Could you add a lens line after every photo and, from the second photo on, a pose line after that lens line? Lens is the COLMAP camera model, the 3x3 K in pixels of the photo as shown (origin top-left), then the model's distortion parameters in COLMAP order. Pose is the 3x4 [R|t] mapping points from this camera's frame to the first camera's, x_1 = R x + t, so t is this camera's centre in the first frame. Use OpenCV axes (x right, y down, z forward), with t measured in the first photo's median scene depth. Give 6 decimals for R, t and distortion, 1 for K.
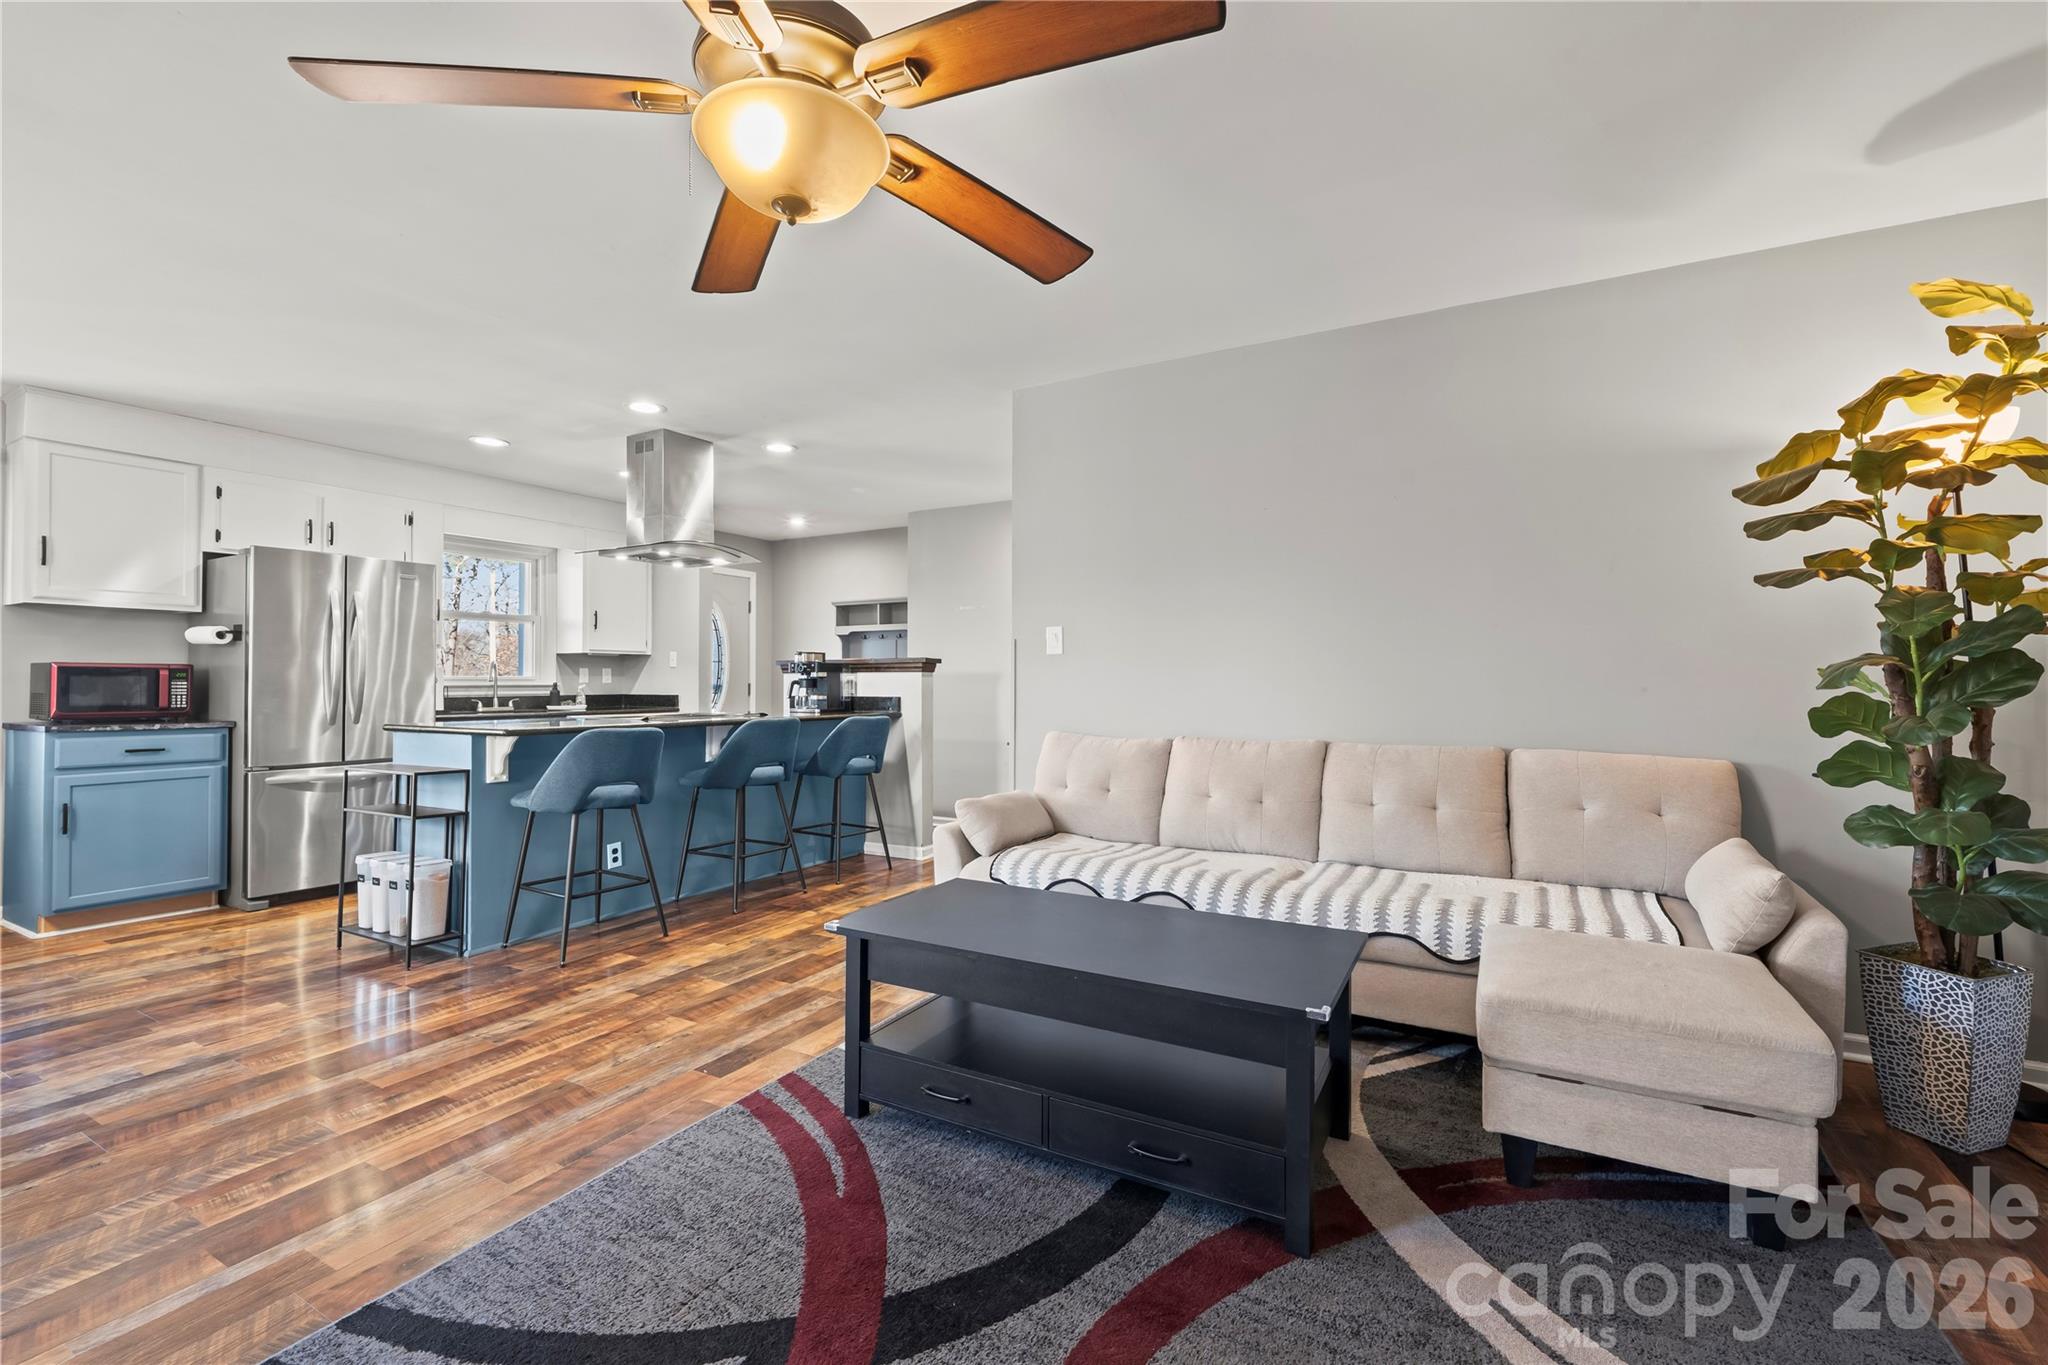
lens RADIAL K [[870.1, 0, 1010.4], [0, 870.1, 683.1], [0, 0, 1]] dist [0.001993, 0.001099]
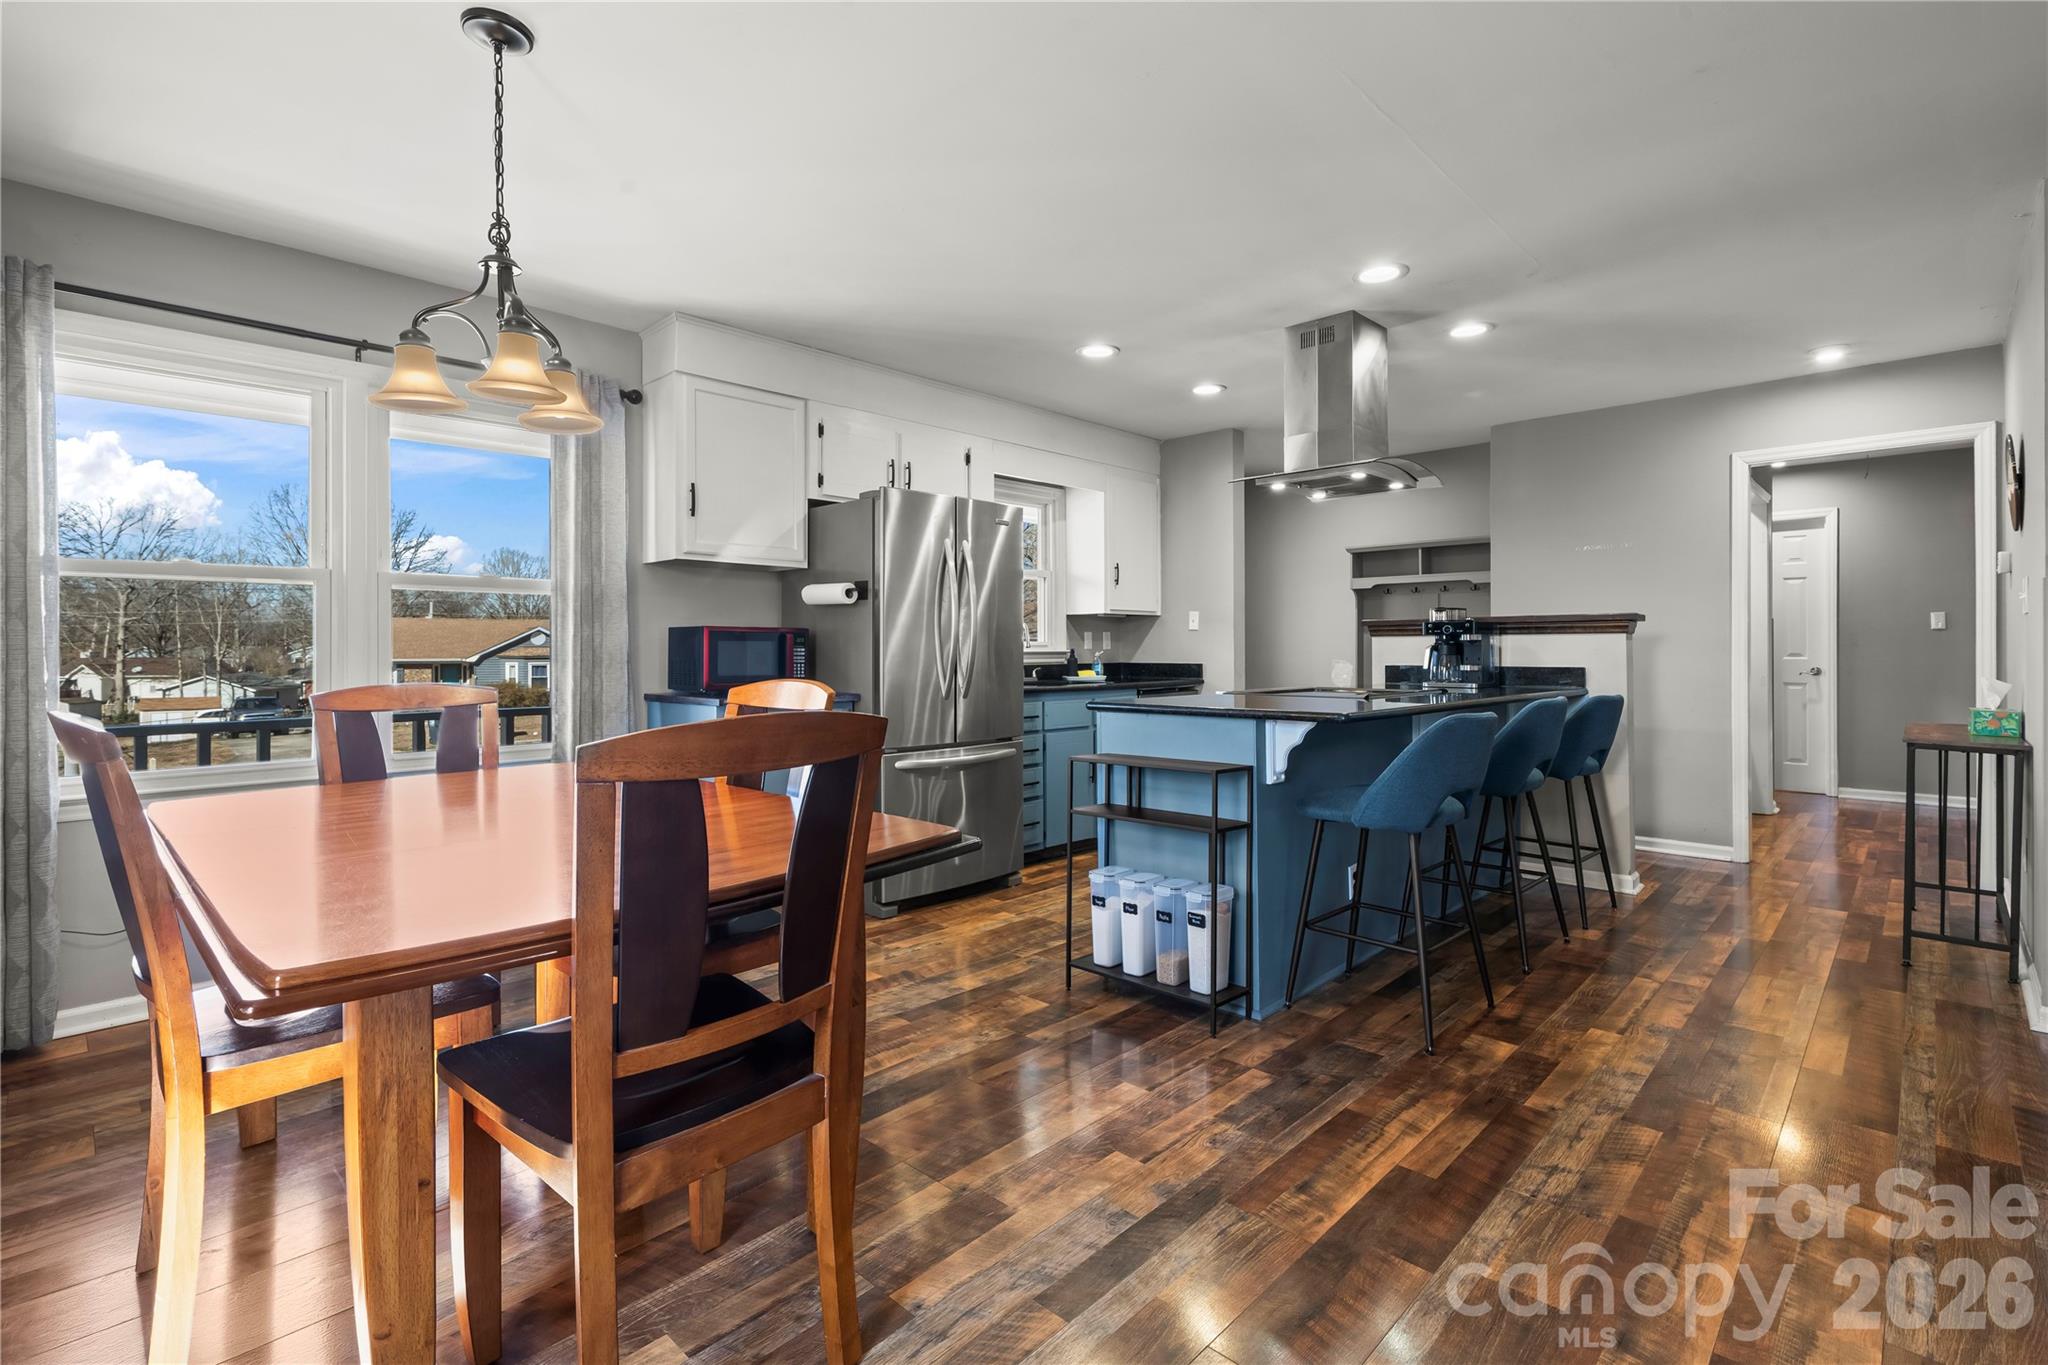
lens RADIAL K [[941.2, 0, 1021.9], [0, 941.2, 660.7], [0, 0, 1]] dist [0.005849, 0.000252]
pose [[0.968081, 0.001651, -0.250634, -0.489965], [0.001351, 0.999929, 0.011805, 0.000297], [0.250635, -0.011767, 0.968010, 0.143174]]
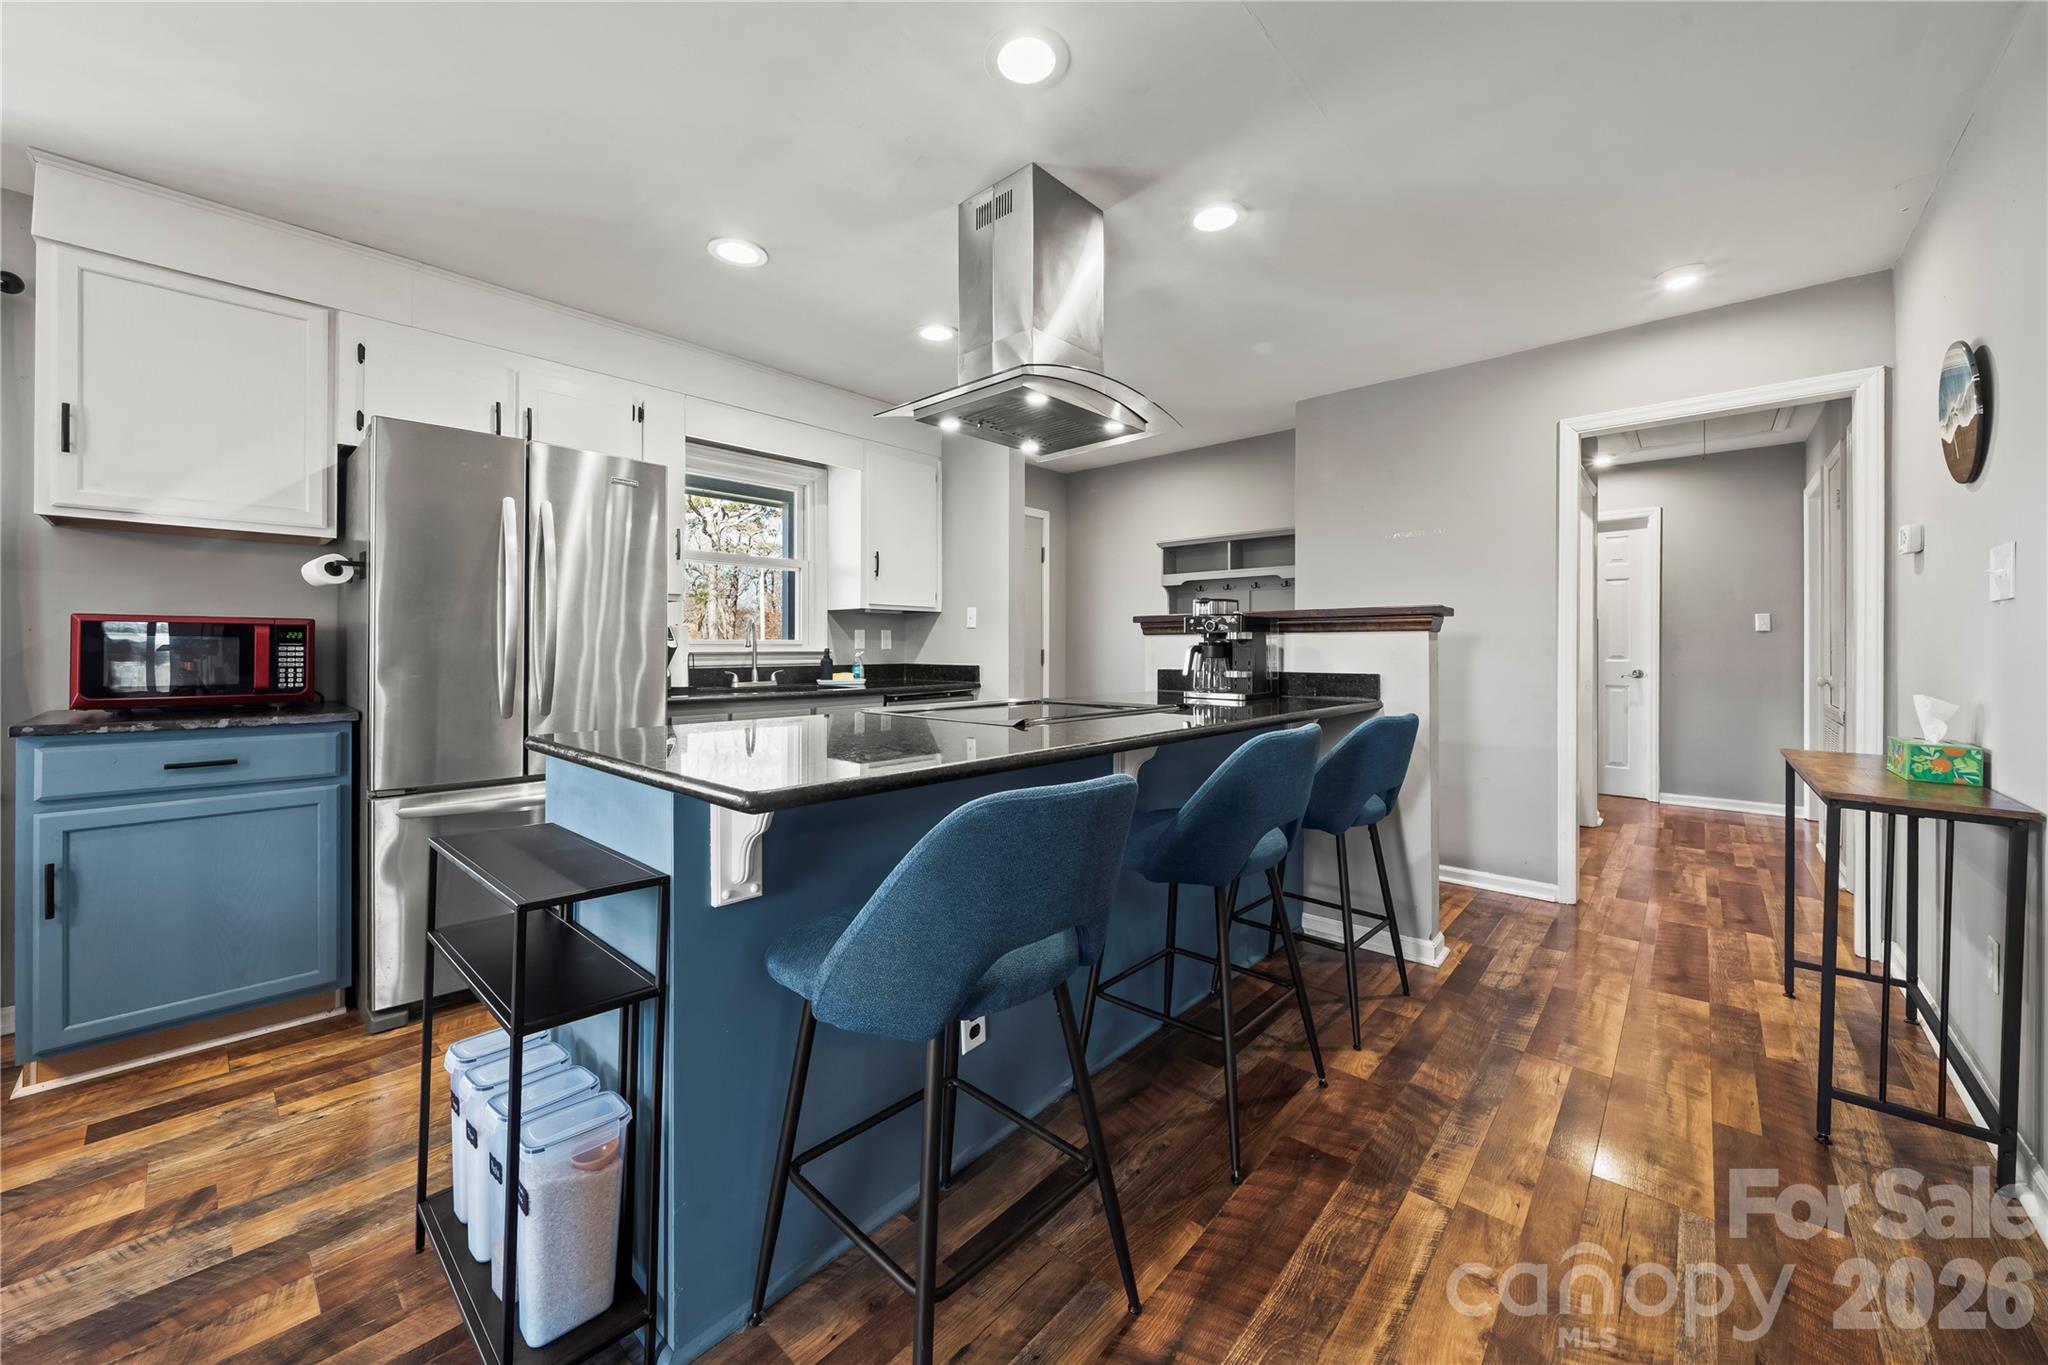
lens RADIAL K [[763.5, 0, 1007.8], [0, 763.5, 662.9], [0, 0, 1]] dist [-0.001122, 0.000488]
pose [[0.974375, 0.005911, -0.224851, -0.321778], [-0.001801, 0.999828, 0.018476, -0.000861], [0.224922, -0.017598, 0.974218, 0.568242]]
